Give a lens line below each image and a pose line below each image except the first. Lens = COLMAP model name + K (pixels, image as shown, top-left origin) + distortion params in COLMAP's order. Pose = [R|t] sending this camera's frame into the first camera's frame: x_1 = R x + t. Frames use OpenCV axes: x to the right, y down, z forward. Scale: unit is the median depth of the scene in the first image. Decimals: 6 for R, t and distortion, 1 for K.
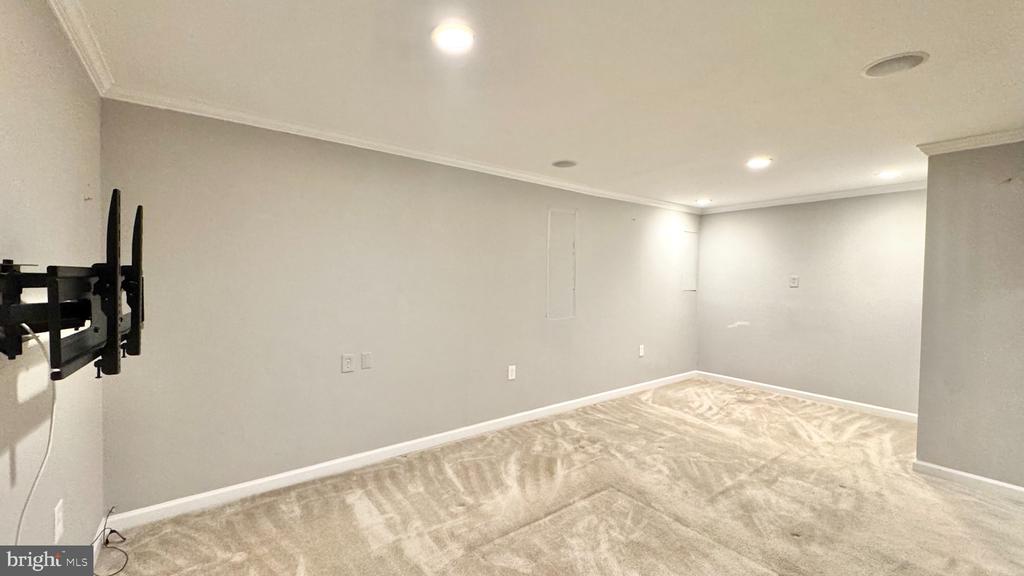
lens RADIAL K [[411.0, 0, 513.5], [0, 411.0, 285.1], [0, 0, 1]] dist [-0.002187, 0.000408]
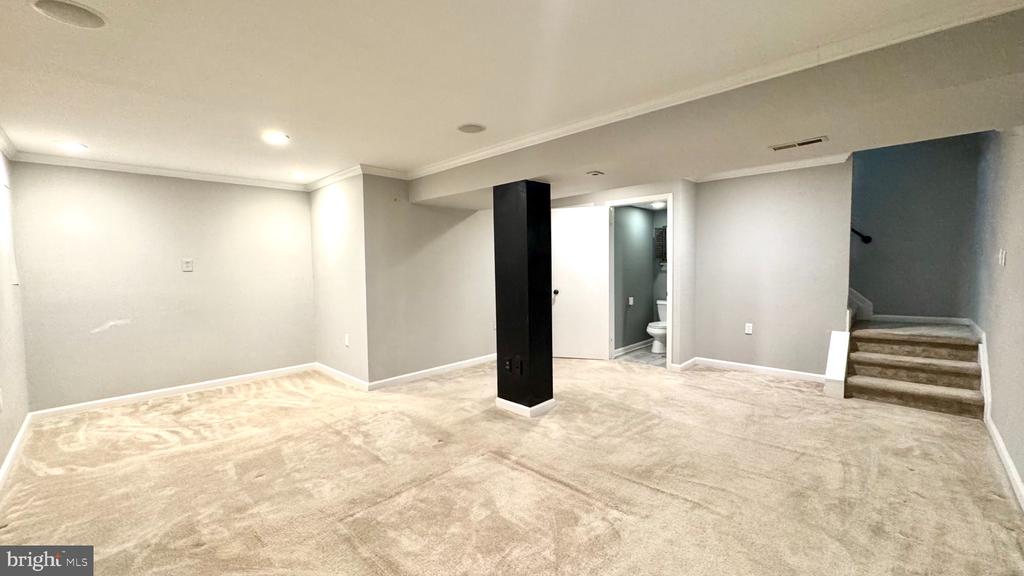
lens RADIAL K [[411.0, 0, 509.6], [0, 411.0, 287.4], [0, 0, 1]] dist [-0.002187, 0.000408]
pose [[-0.142948, -0.068209, 0.987377, -0.515765], [0.034491, 0.996673, 0.073845, -0.003601], [-0.989129, 0.044611, -0.140120, 0.709796]]
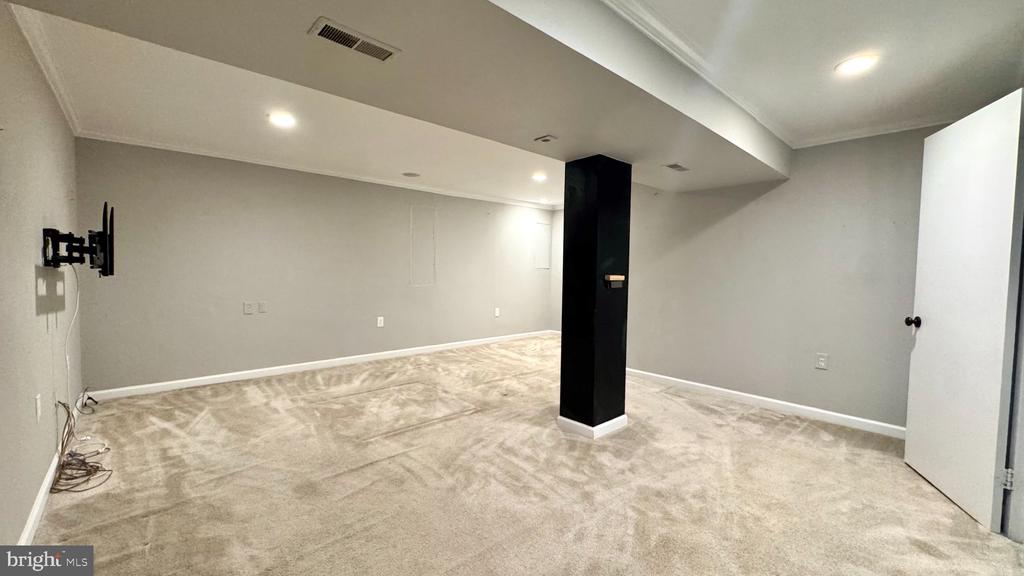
lens RADIAL K [[411.0, 0, 512.5], [0, 411.0, 286.5], [0, 0, 1]] dist [-0.002187, 0.000408]
pose [[0.996301, -0.002011, 0.085911, 0.426379], [-0.000143, 0.999686, 0.025064, 0.073330], [-0.085935, -0.024984, 0.995987, -0.570191]]
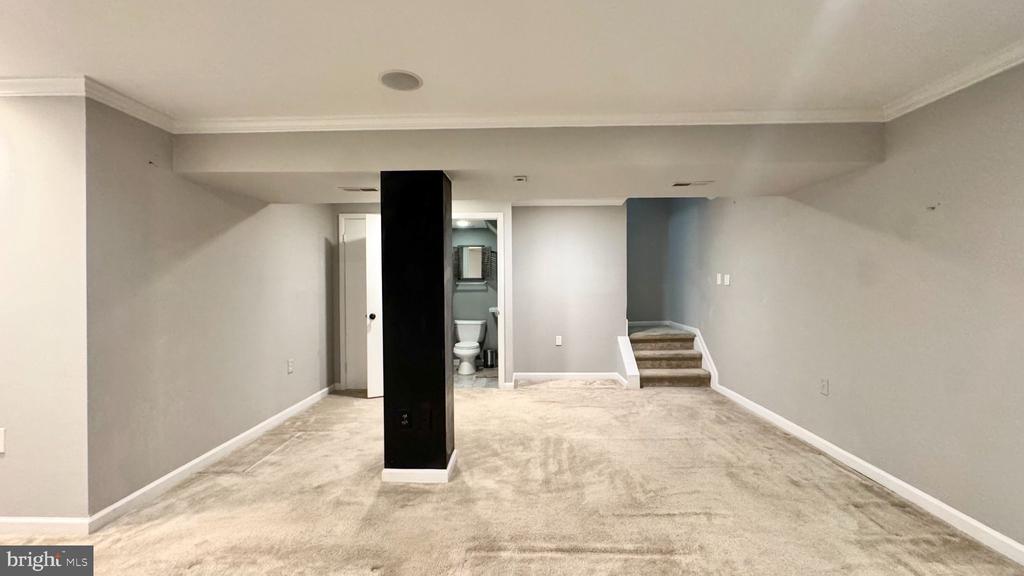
lens RADIAL K [[411.0, 0, 510.0], [0, 411.0, 285.9], [0, 0, 1]] dist [-0.002187, 0.000408]
pose [[-0.776487, -0.014878, 0.629958, -0.037435], [0.009169, 0.999349, 0.034904, 0.002825], [-0.630067, 0.032878, -0.775845, 1.098312]]
